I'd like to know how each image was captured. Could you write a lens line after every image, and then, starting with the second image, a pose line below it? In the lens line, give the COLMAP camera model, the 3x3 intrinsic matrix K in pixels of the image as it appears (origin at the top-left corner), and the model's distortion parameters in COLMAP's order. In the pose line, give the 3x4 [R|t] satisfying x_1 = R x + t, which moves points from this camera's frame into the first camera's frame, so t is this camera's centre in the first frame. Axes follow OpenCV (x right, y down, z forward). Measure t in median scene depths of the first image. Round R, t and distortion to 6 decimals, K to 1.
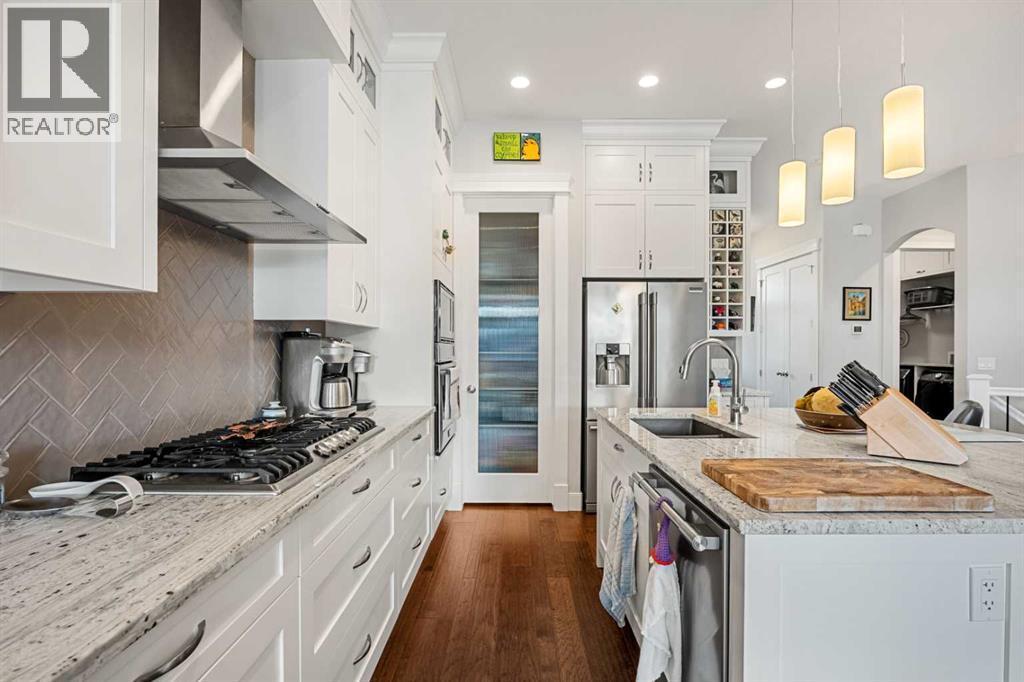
lens RADIAL K [[477.5, 0, 513.4], [0, 477.5, 348.2], [0, 0, 1]] dist [-0.008976, 0.000007]
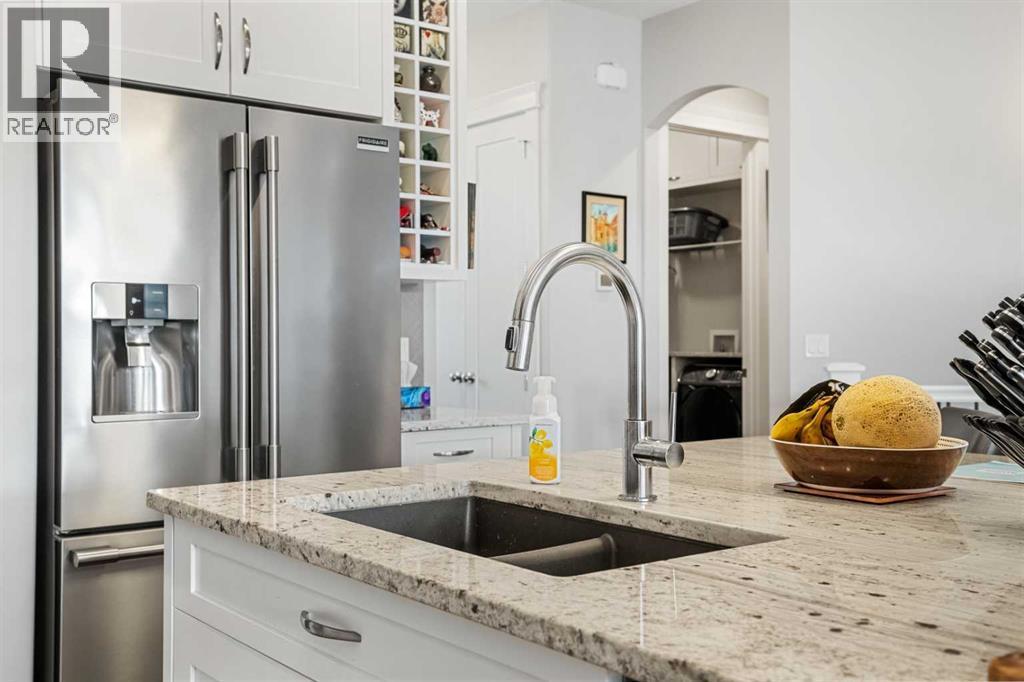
lens RADIAL K [[1086.3, 0, 512.0], [0, 1086.3, 341.0], [0, 0, 1]] dist [0.016466, 0.008811]
pose [[0.784552, -0.003268, 0.620054, -0.046258], [0.002780, 0.999995, 0.001753, 0.024638], [-0.620056, 0.000348, 0.784557, 0.247286]]
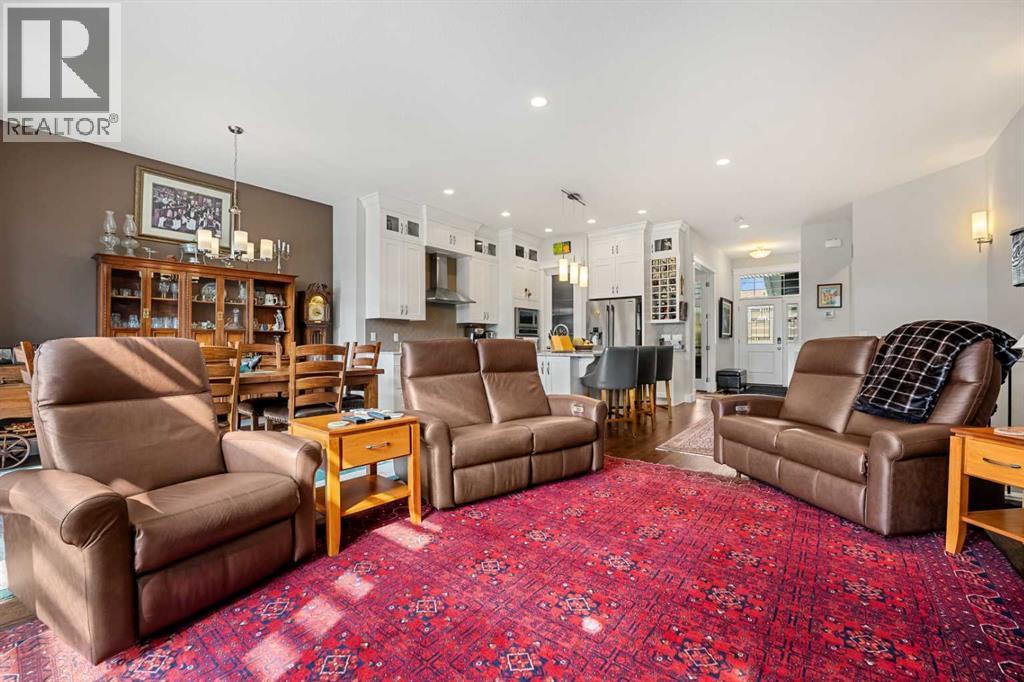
lens RADIAL K [[424.4, 0, 512.0], [0, 424.4, 341.0], [0, 0, 1]] dist [0.000195, 0.000011]
pose [[0.765725, -0.002861, -0.643161, 1.044946], [0.003434, 0.999994, -0.000359, 0.046076], [0.643159, -0.001934, 0.765731, -0.714385]]
